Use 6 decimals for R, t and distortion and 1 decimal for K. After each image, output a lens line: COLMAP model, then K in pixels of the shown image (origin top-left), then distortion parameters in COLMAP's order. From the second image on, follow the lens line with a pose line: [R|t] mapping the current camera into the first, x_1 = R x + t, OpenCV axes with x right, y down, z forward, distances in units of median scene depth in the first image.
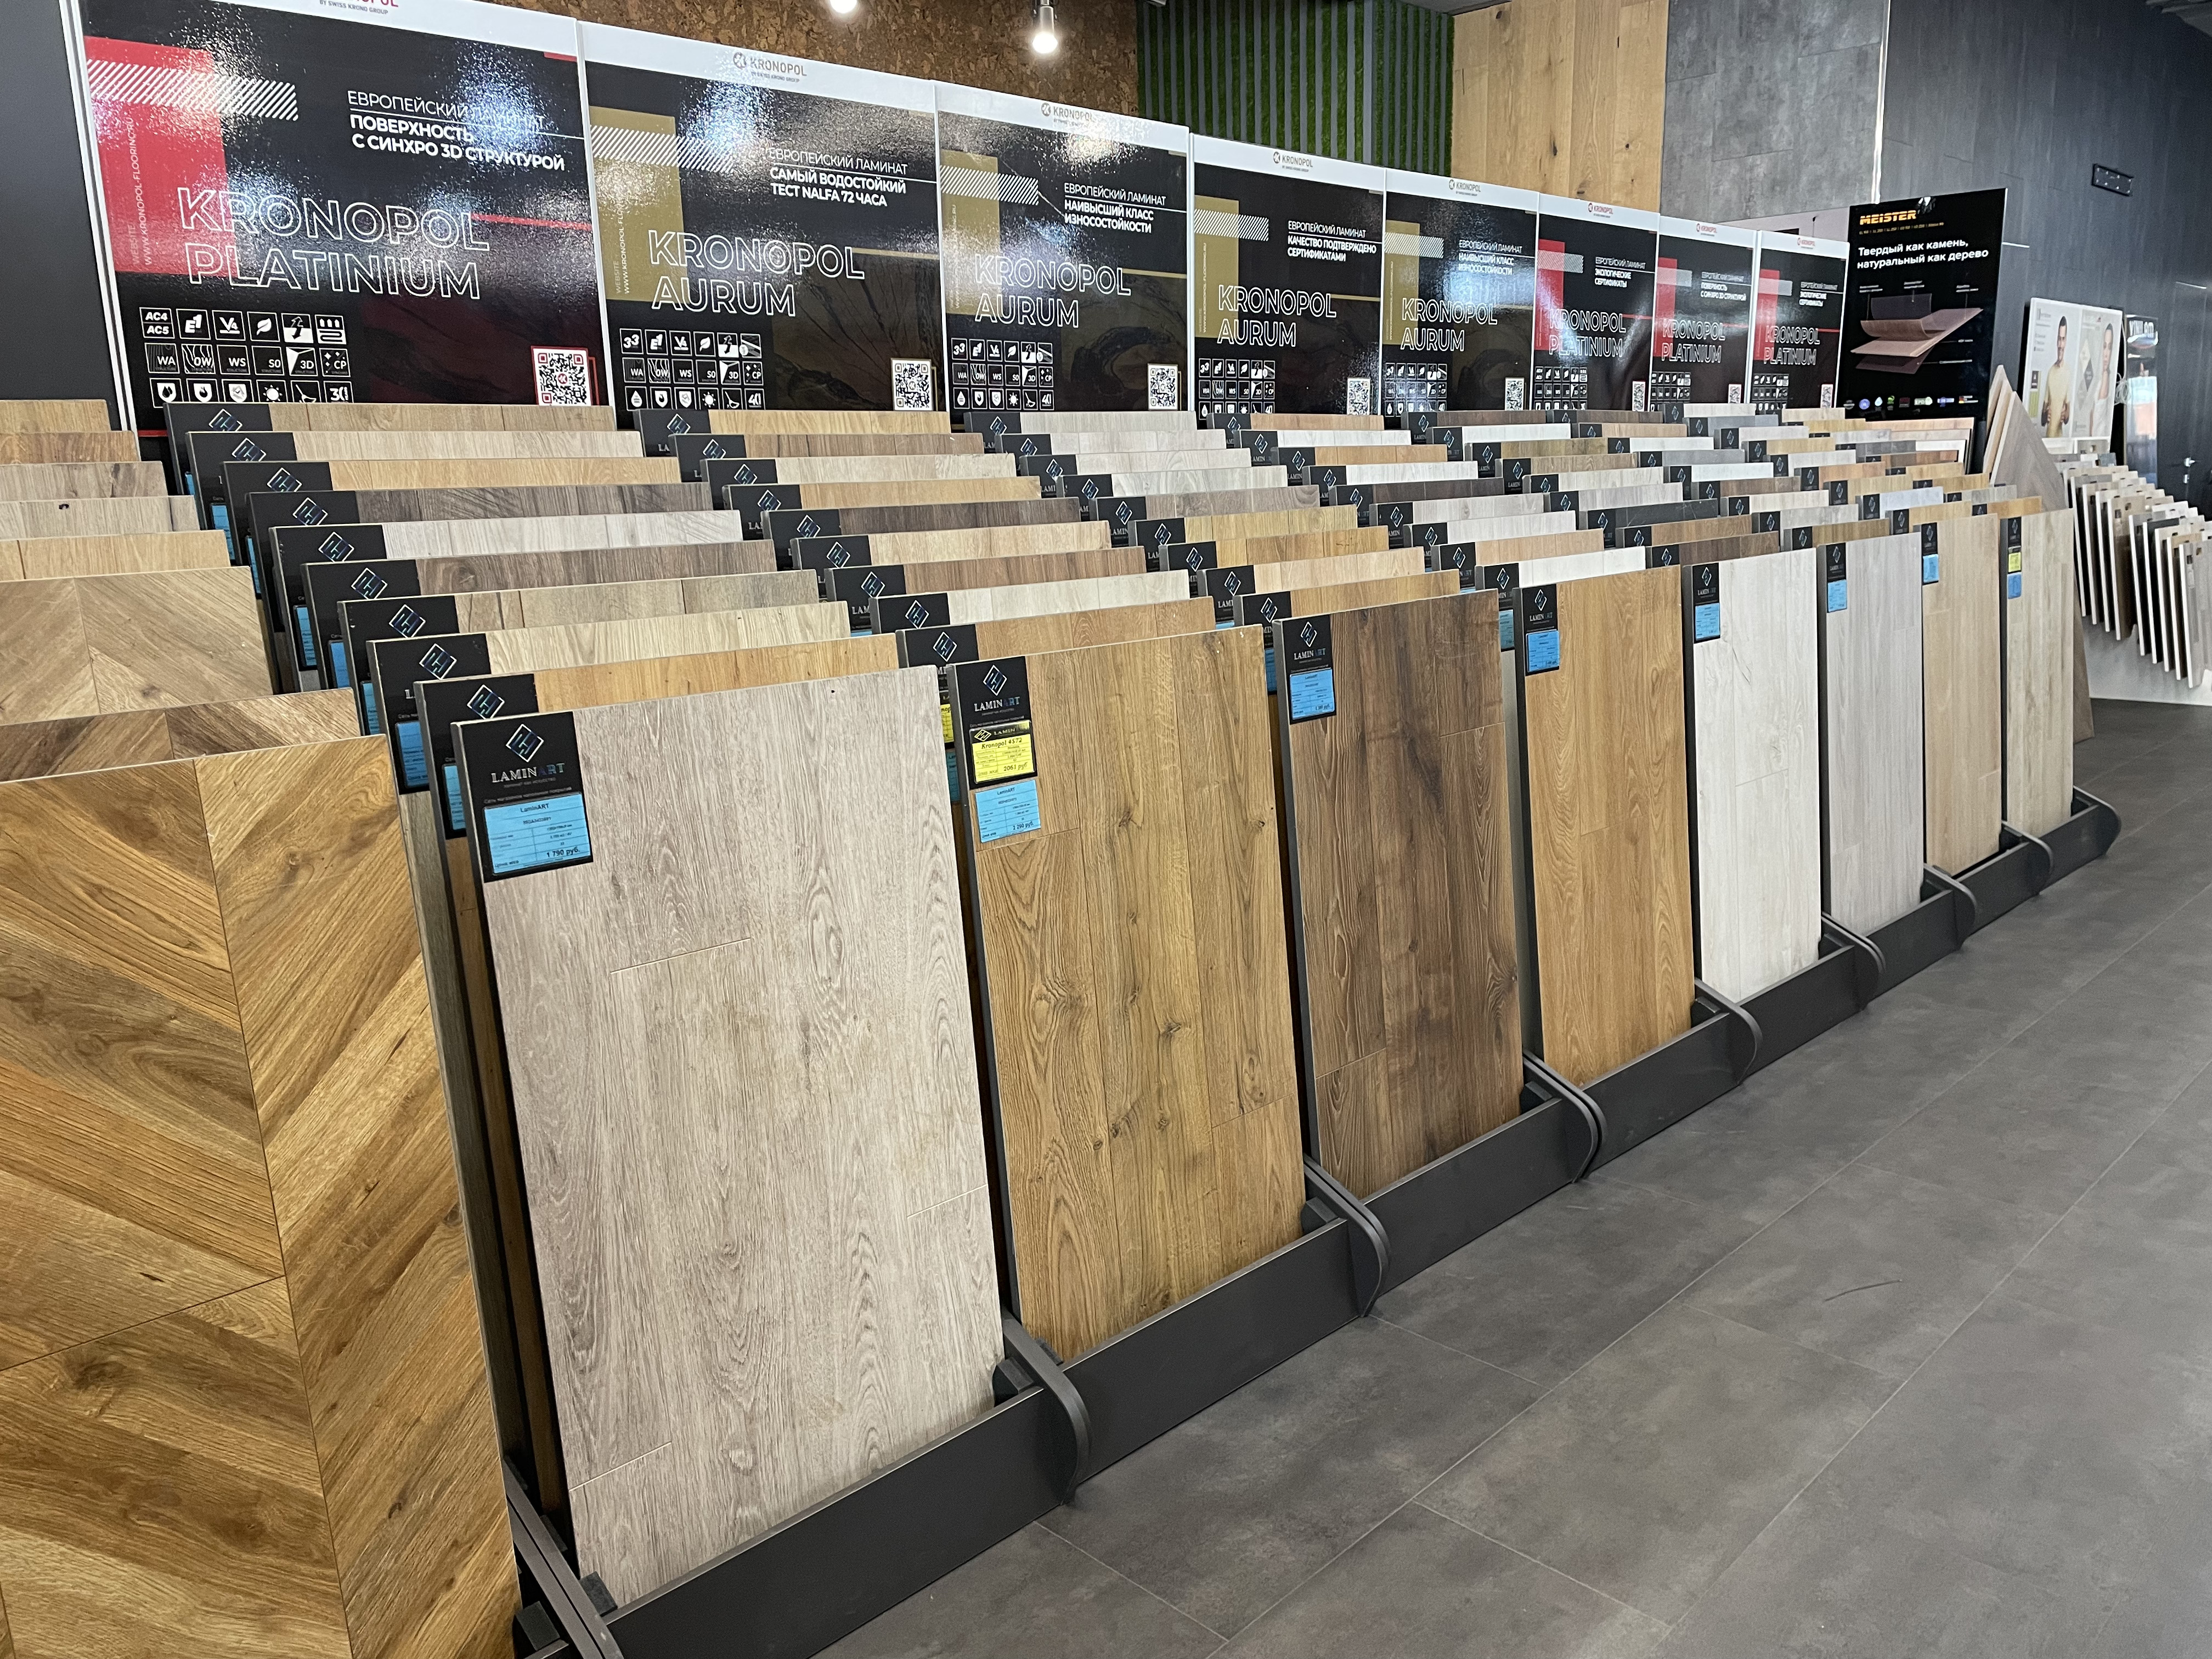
lens RADIAL K [[1657.1, 0, 1106.1], [0, 1657.1, 862.0], [0, 0, 1]] dist [0.079501, -0.110268]
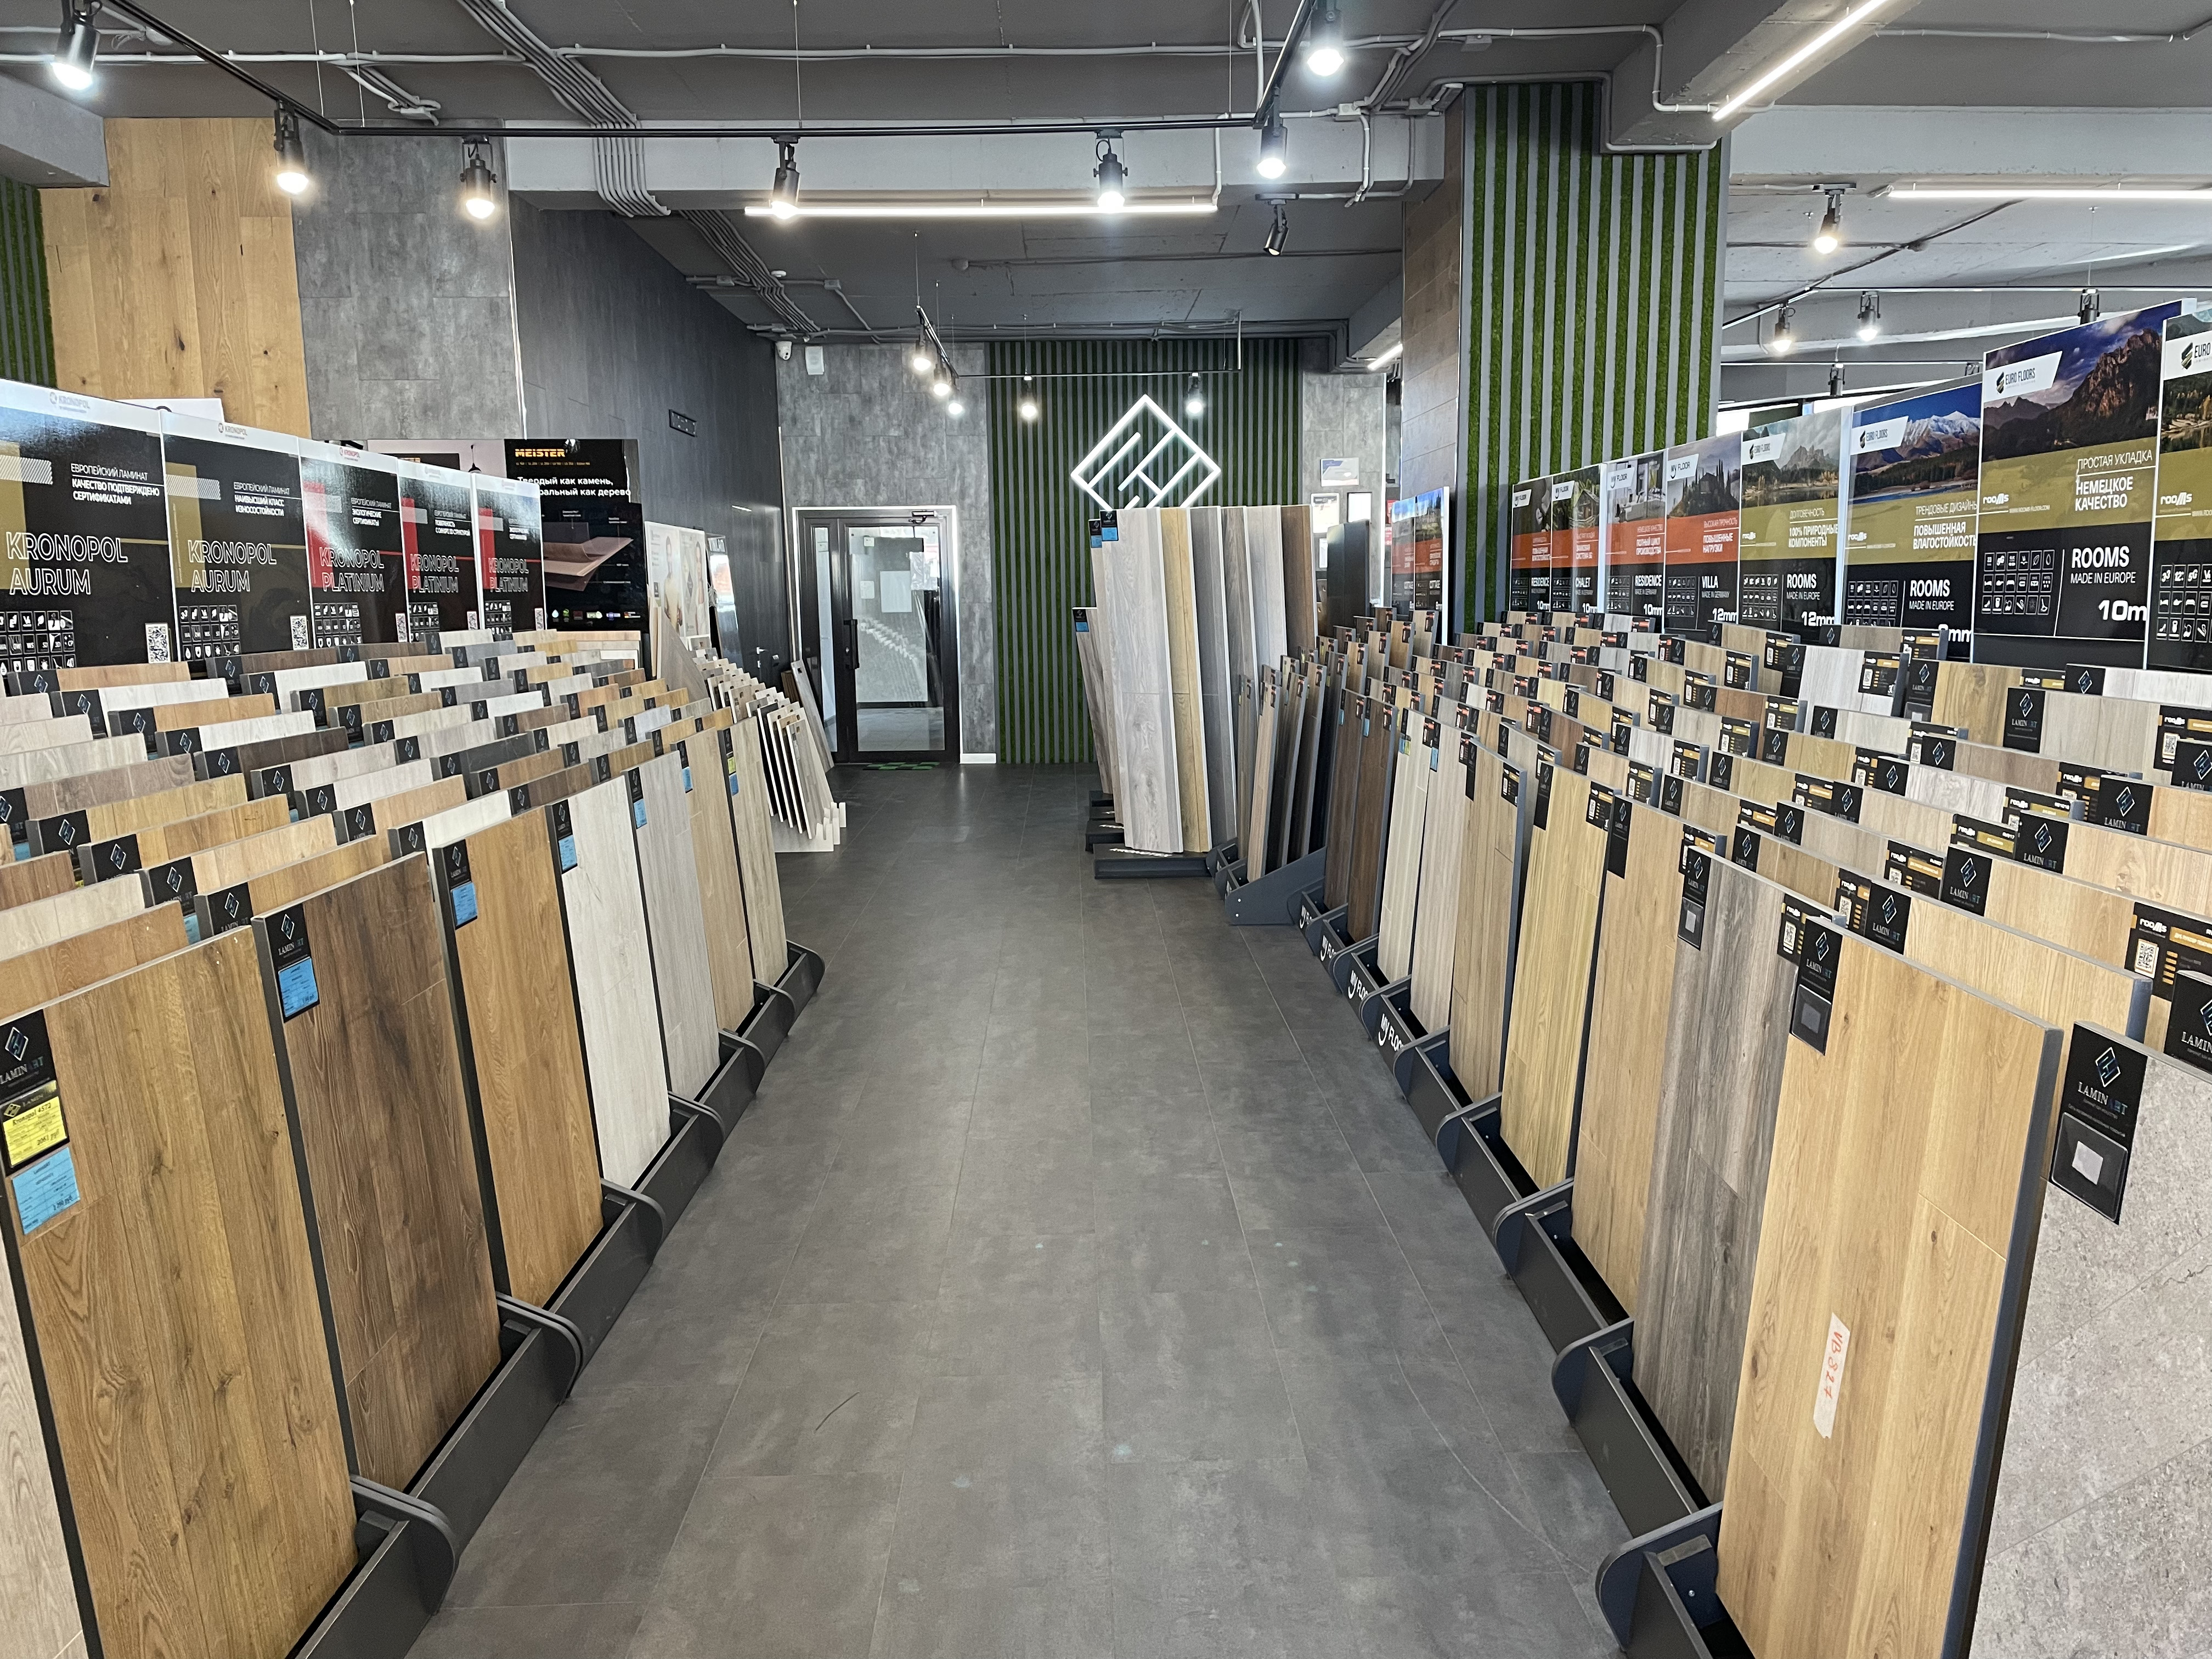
lens RADIAL K [[1673.5, 0, 1123.7], [0, 1673.5, 836.8], [0, 0, 1]] dist [0.086712, -0.114785]
pose [[0.679019, -0.088620, 0.728752, -0.215914], [0.161712, 0.986360, -0.030729, -0.066366], [-0.716088, 0.138713, 0.684088, -0.021246]]
